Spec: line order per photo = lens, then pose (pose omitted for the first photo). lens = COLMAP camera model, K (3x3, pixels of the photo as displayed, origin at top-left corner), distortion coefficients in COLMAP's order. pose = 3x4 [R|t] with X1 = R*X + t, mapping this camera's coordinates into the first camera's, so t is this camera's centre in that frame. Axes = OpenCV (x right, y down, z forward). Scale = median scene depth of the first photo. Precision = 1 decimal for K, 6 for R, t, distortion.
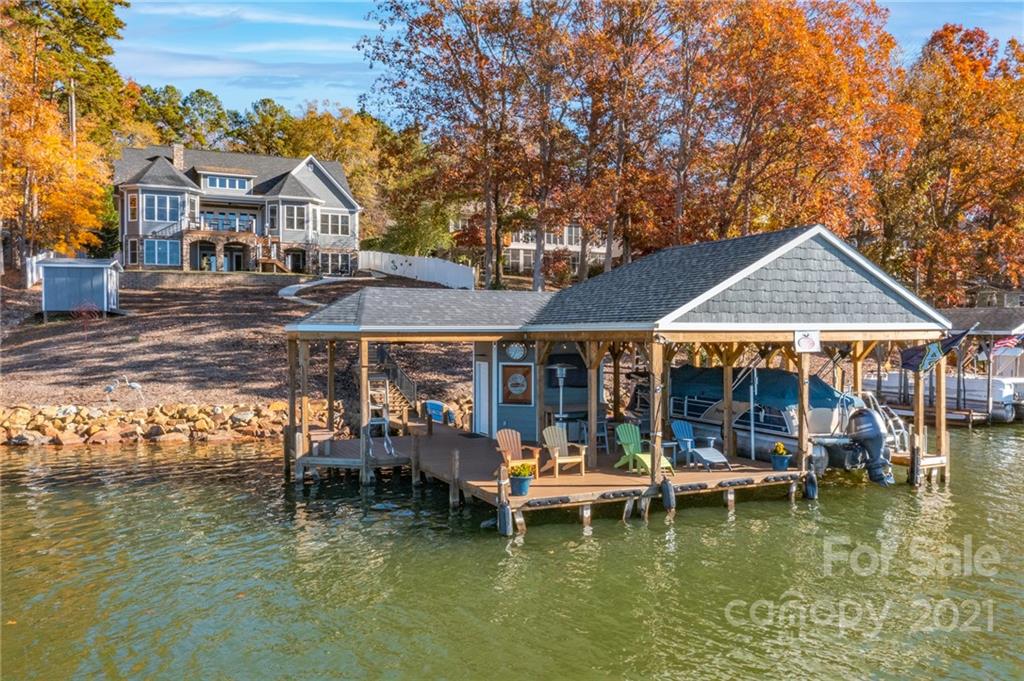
lens RADIAL K [[821.0, 0, 512.0], [0, 821.0, 340.5], [0, 0, 1]] dist [-0.006686, -0.005456]
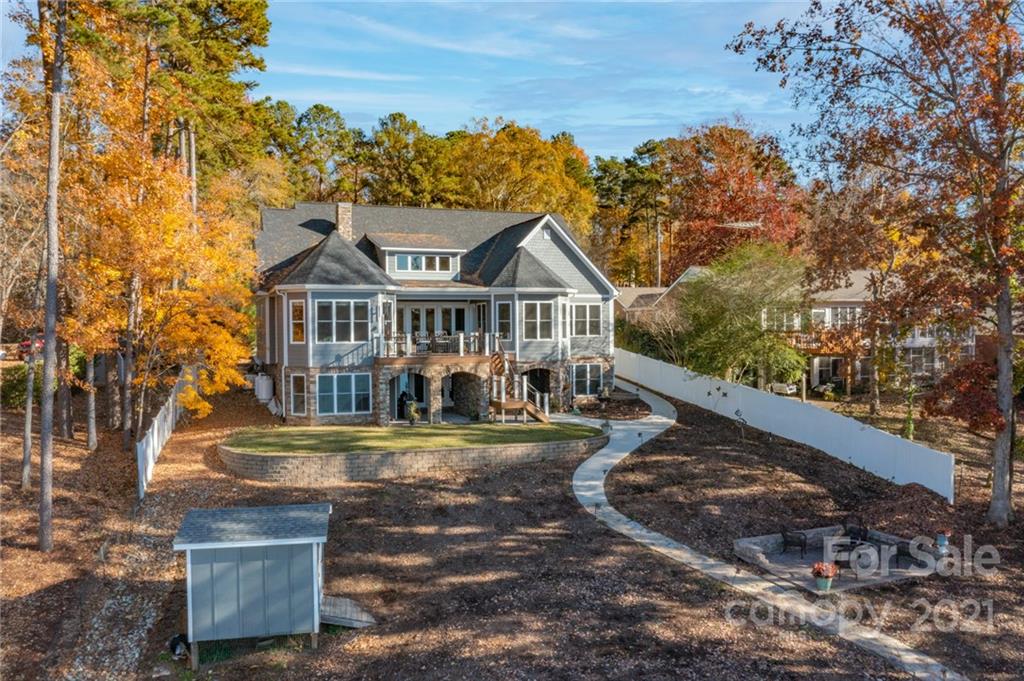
lens RADIAL K [[821.0, 0, 512.0], [0, 821.0, 340.5], [0, 0, 1]] dist [-0.006686, -0.005456]
pose [[0.997123, -0.008192, -0.075351, -0.227439], [0.008659, 0.999945, 0.005879, -0.132944], [0.075298, -0.006514, 0.997140, 0.356443]]
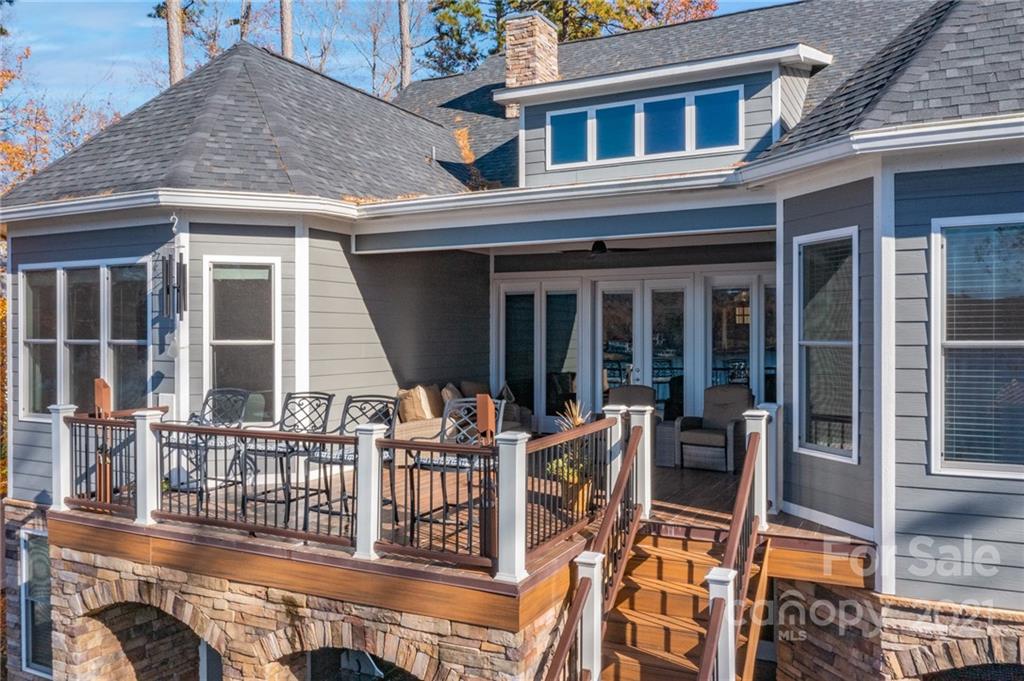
lens RADIAL K [[803.3, 0, 512.0], [0, 803.3, 340.5], [0, 0, 1]] dist [-0.005454, -0.004899]
pose [[0.614003, 0.005861, -0.789282, -0.221680], [-0.002151, 0.999981, 0.005752, -0.144629], [0.789301, -0.001834, 0.614004, 0.861194]]
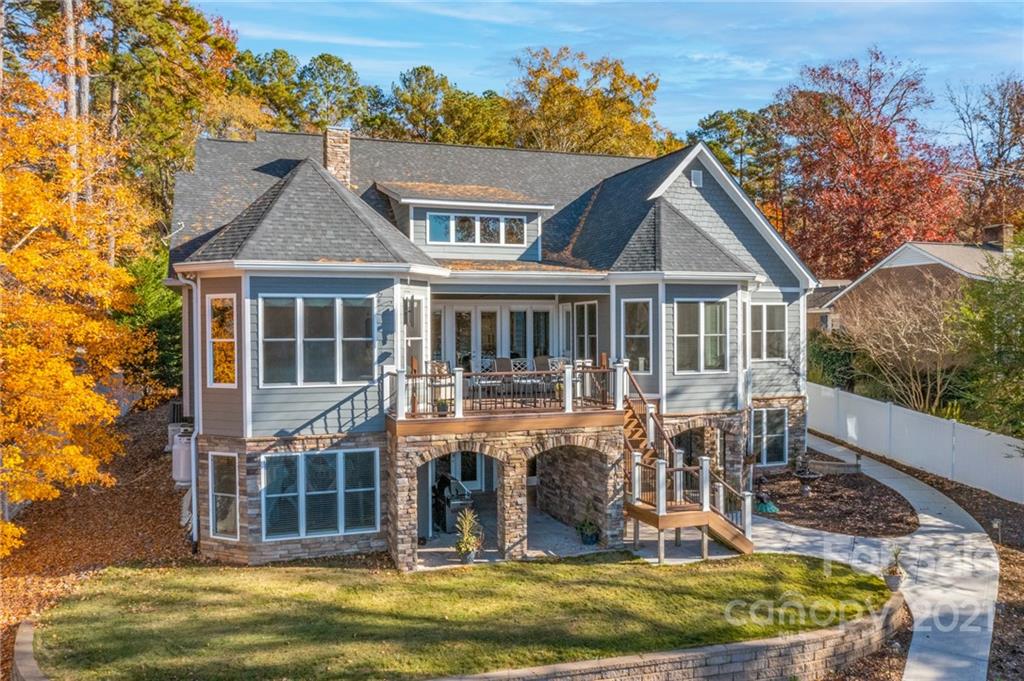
lens RADIAL K [[821.0, 0, 512.0], [0, 821.0, 340.5], [0, 0, 1]] dist [-0.006686, -0.005456]
pose [[0.994839, -0.005784, -0.101303, -0.293895], [0.006425, 0.999961, 0.005999, -0.144364], [0.101264, -0.006619, 0.994838, 0.640417]]
